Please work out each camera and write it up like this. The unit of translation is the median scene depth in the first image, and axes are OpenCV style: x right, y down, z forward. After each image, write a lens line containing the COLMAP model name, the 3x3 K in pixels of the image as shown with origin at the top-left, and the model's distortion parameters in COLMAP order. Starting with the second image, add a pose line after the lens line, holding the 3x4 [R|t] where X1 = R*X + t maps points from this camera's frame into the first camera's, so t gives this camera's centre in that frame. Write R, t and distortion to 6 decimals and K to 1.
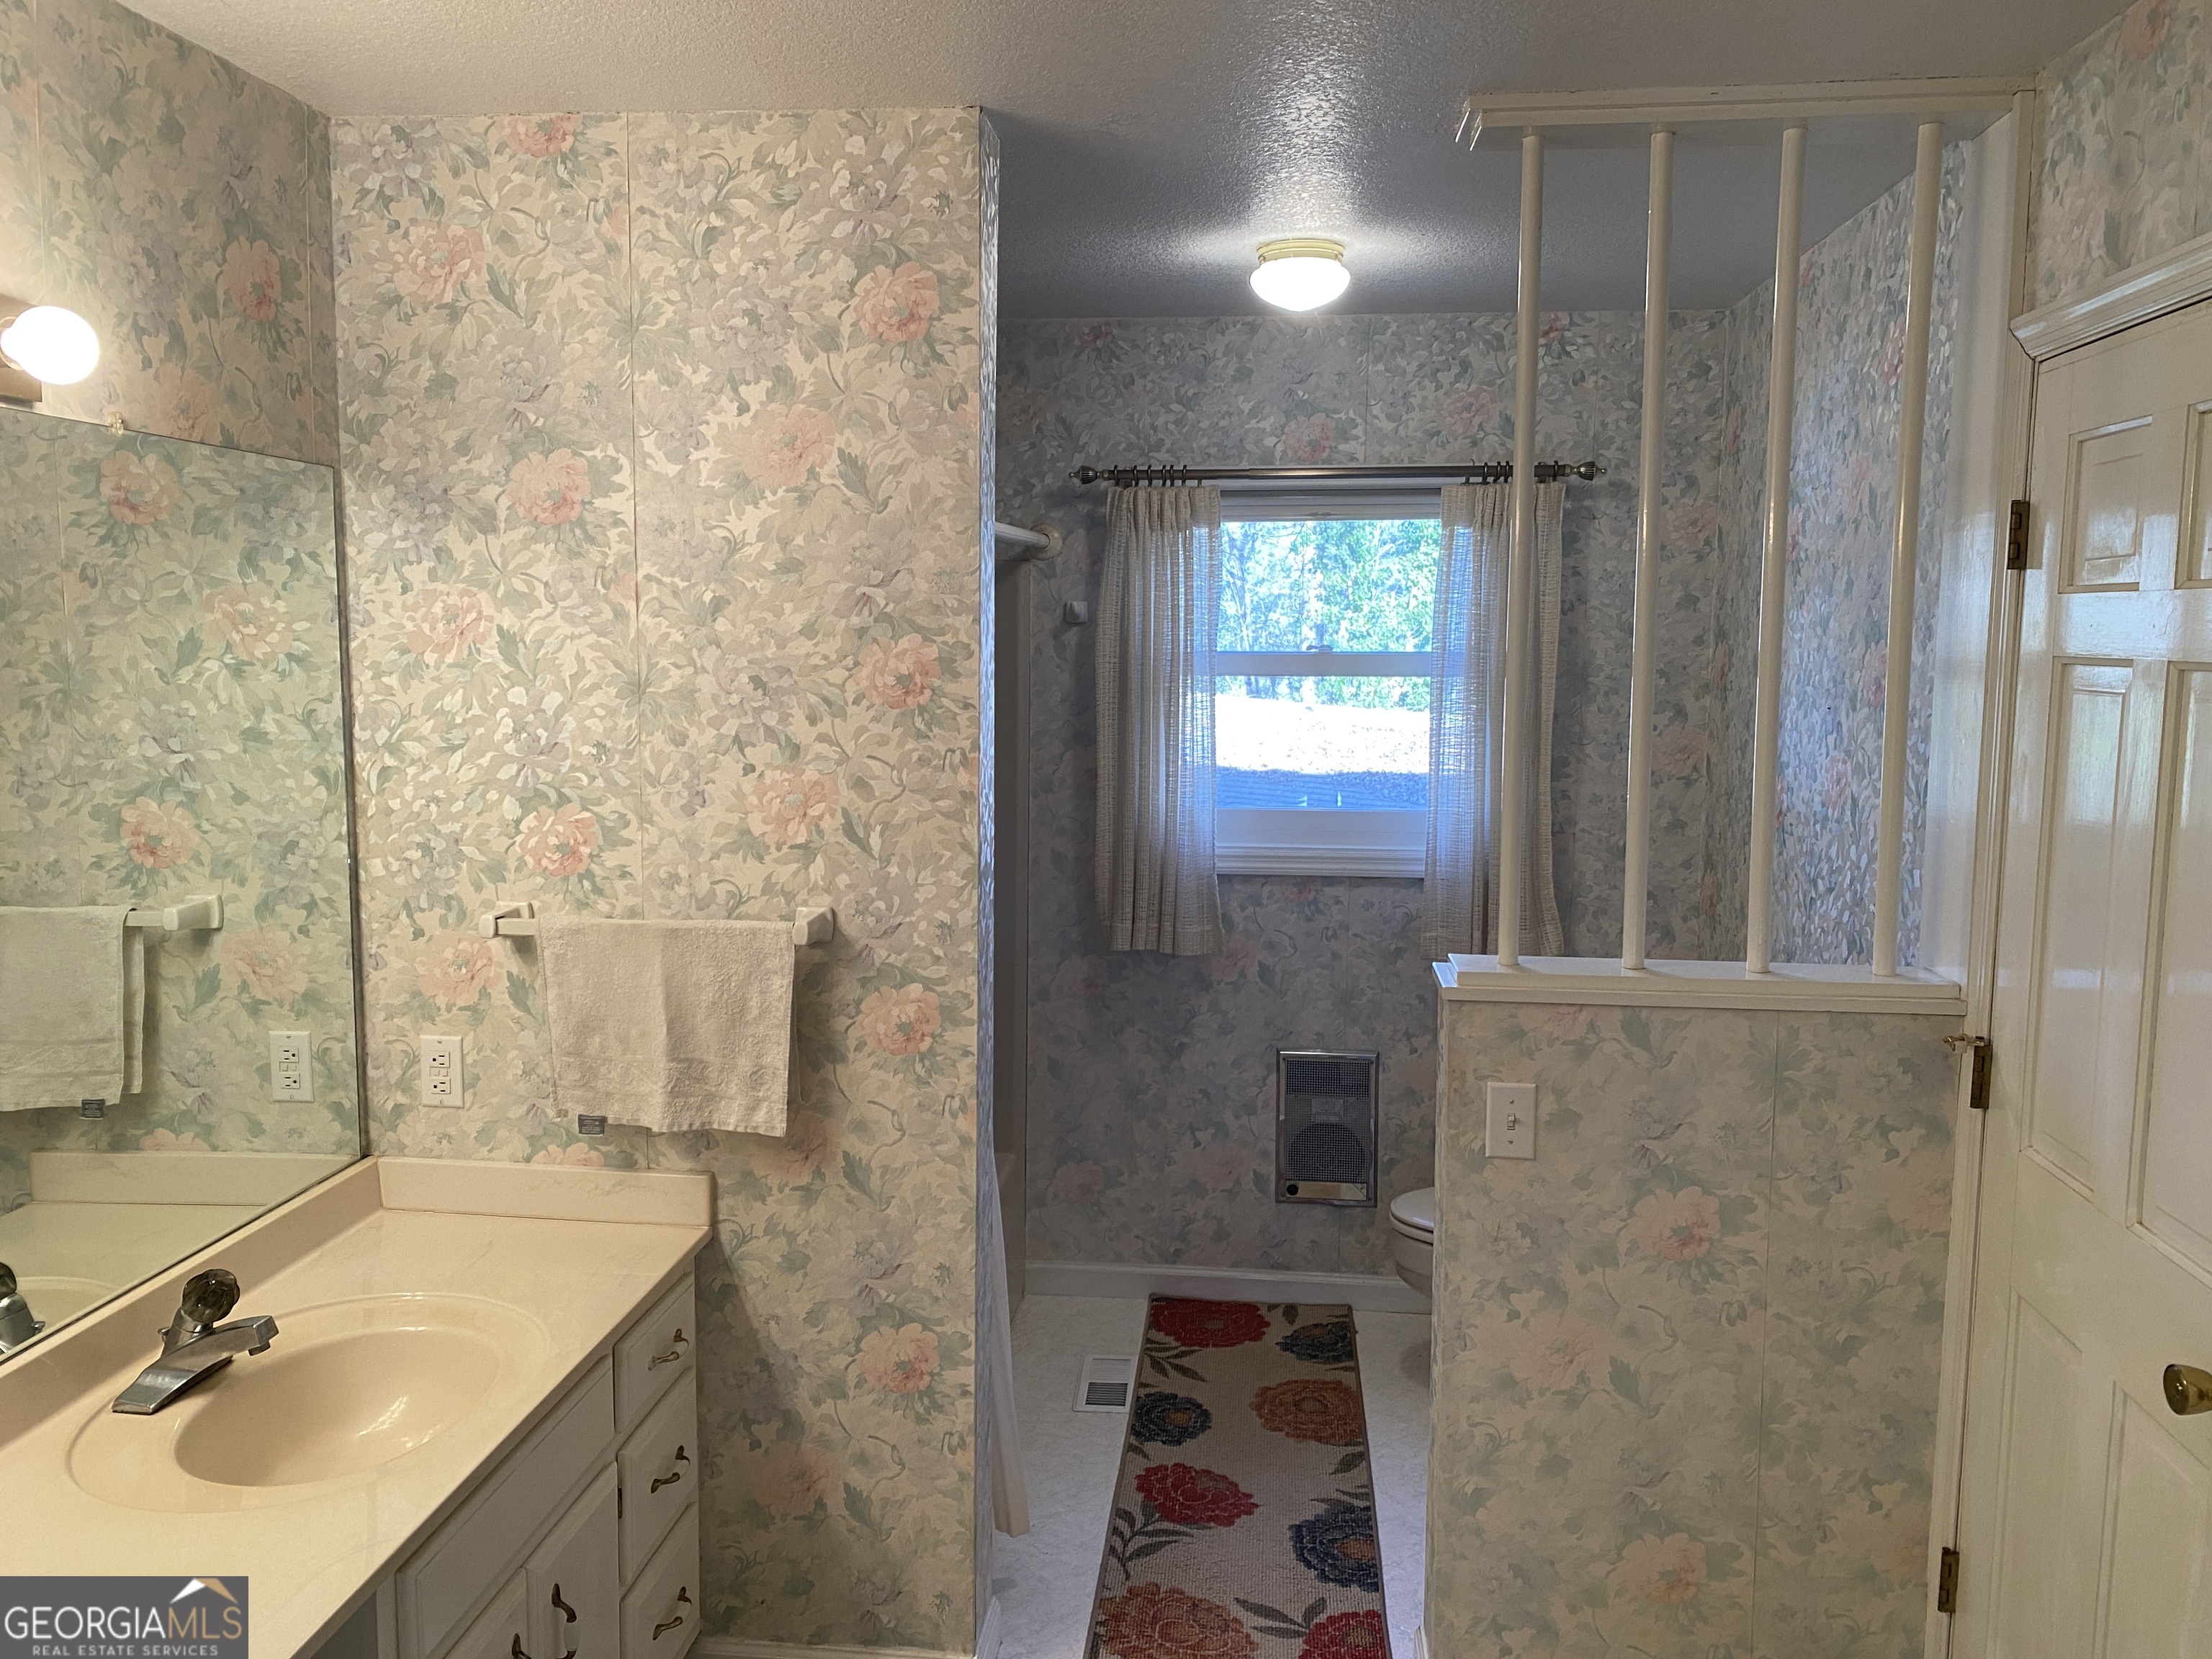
lens RADIAL K [[1665.1, 0, 1105.8], [0, 1665.1, 796.2], [0, 0, 1]] dist [0.061049, -0.077566]
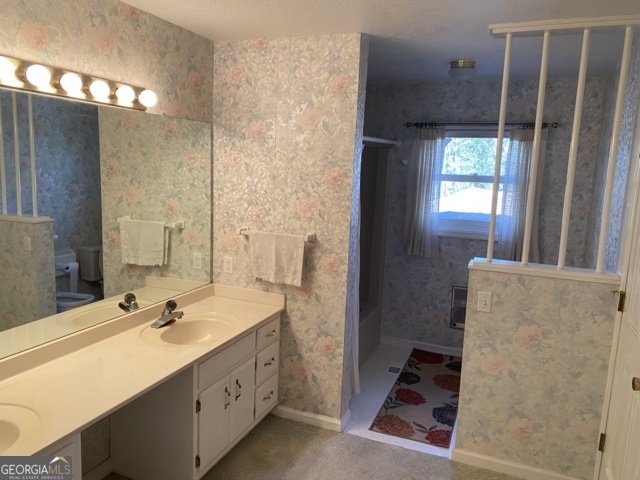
lens RADIAL K [[481.8, 0, 319.9], [0, 481.8, 230.4], [0, 0, 1]] dist [0.061049, -0.077566]
pose [[0.961689, 0.067582, -0.265683, 0.158516], [-0.058791, 0.997432, 0.040912, 0.010922], [0.267765, -0.023725, 0.963192, -0.130508]]
